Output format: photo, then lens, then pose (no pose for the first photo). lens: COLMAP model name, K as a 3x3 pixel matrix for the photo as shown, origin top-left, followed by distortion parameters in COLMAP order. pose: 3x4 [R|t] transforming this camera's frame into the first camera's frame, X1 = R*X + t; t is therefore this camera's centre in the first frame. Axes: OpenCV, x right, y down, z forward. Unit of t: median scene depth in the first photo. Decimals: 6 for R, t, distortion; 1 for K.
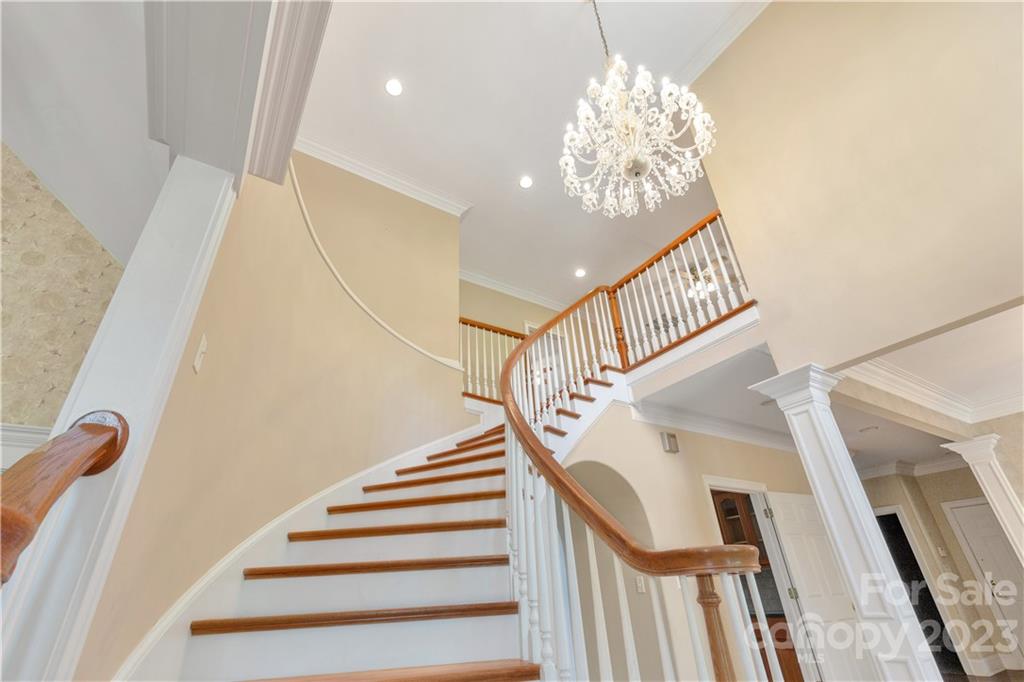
lens RADIAL K [[467.5, 0, 511.8], [0, 467.5, 337.6], [0, 0, 1]] dist [0.015270, -0.003146]
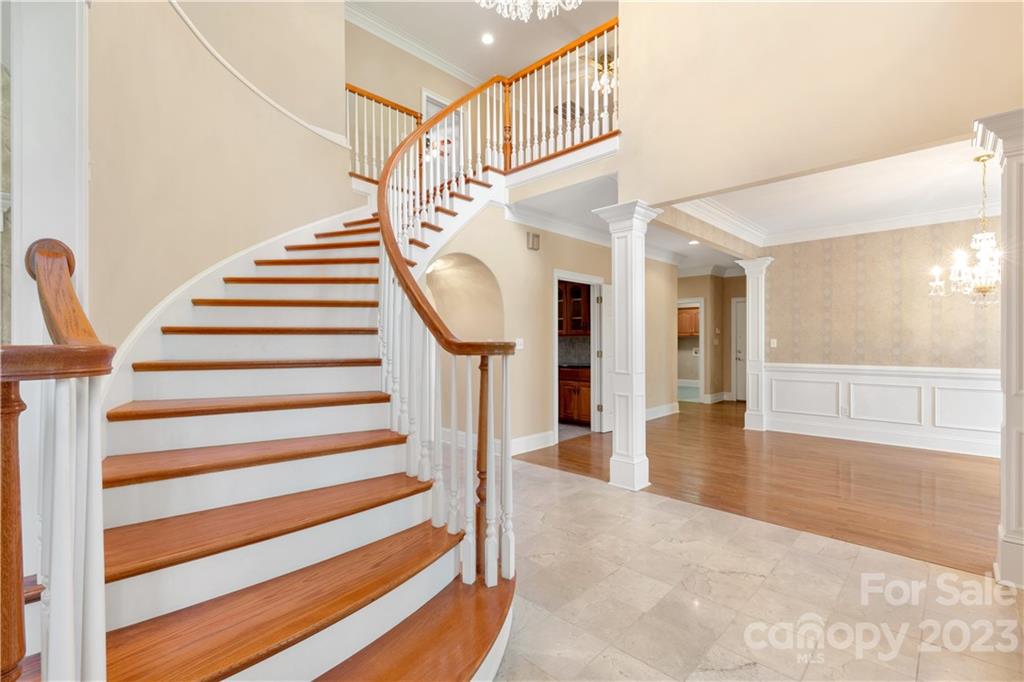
lens RADIAL K [[467.5, 0, 512.1], [0, 467.5, 341.6], [0, 0, 1]] dist [0.015270, -0.003146]
pose [[0.974539, 0.048986, 0.218803, 0.038026], [-0.148602, 0.871857, 0.466672, -0.100101], [-0.167905, -0.487304, 0.856938, -0.130049]]
